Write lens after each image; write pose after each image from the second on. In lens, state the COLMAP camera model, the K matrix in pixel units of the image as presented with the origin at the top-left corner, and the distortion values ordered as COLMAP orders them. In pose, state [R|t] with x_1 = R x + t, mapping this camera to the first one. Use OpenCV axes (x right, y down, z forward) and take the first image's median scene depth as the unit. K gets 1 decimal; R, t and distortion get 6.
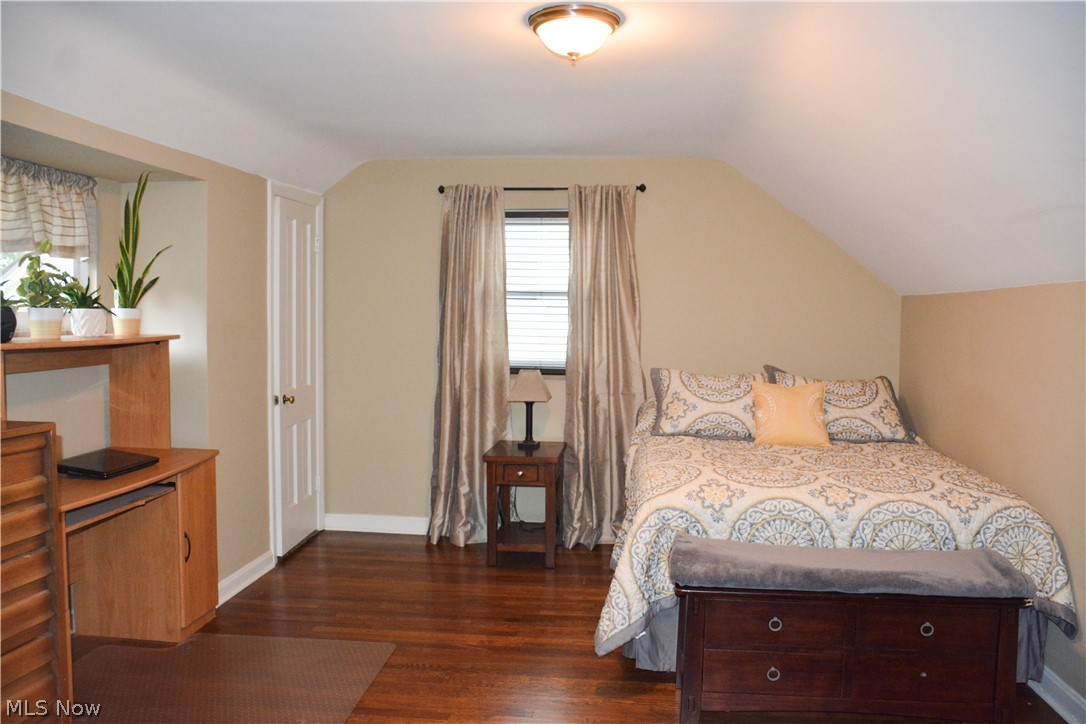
lens RADIAL K [[873.5, 0, 543.2], [0, 873.5, 371.1], [0, 0, 1]] dist [-0.164152, 0.127376]
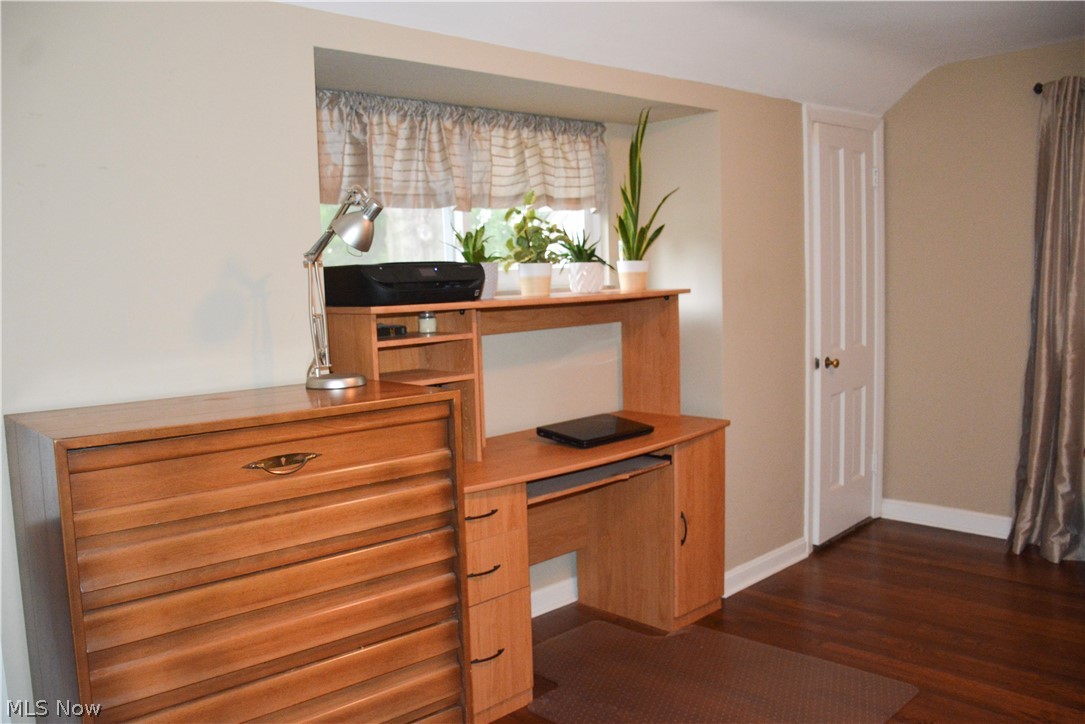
lens RADIAL K [[872.7, 0, 542.7], [0, 872.7, 371.1], [0, 0, 1]] dist [-0.164152, 0.127376]
pose [[0.750476, 0.032670, -0.660090, 0.058353], [0.002248, 0.998645, 0.051982, -0.004229], [0.660894, -0.040496, 0.749386, 0.223349]]
